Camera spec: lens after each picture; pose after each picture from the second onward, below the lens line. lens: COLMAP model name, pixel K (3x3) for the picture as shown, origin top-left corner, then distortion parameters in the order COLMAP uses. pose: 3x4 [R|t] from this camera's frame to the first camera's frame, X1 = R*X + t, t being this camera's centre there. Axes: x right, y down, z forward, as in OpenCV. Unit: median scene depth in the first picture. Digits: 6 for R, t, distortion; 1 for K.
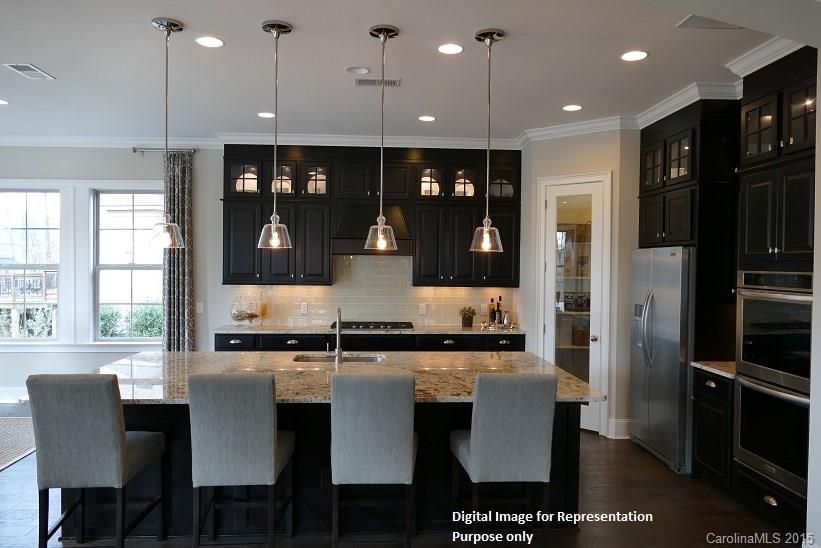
lens RADIAL K [[596.8, 0, 407.8], [0, 596.8, 275.3], [0, 0, 1]] dist [-0.022147, -0.002454]
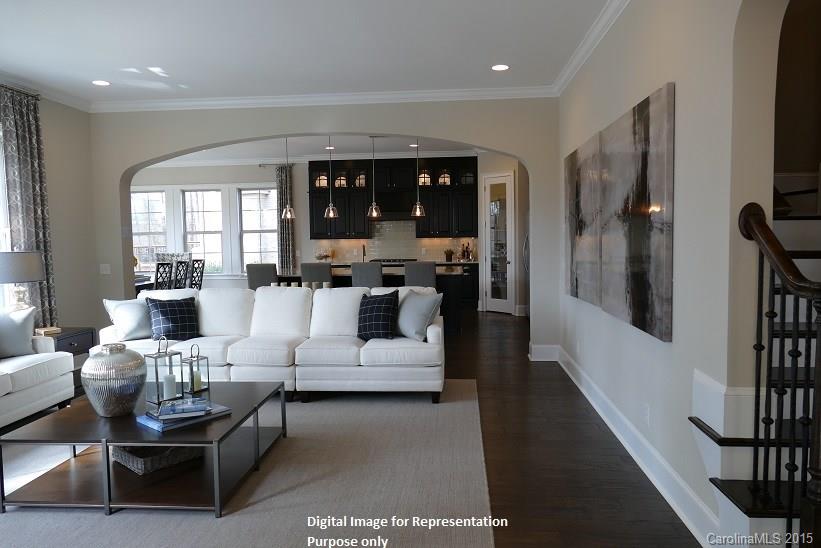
lens RADIAL K [[596.8, 0, 408.6], [0, 596.8, 267.8], [0, 0, 1]] dist [-0.022147, -0.002454]
pose [[0.990309, -0.018969, -0.137583, 0.224274], [0.023909, 0.999124, 0.034343, 0.045321], [0.136811, -0.037300, 0.989895, -0.727440]]
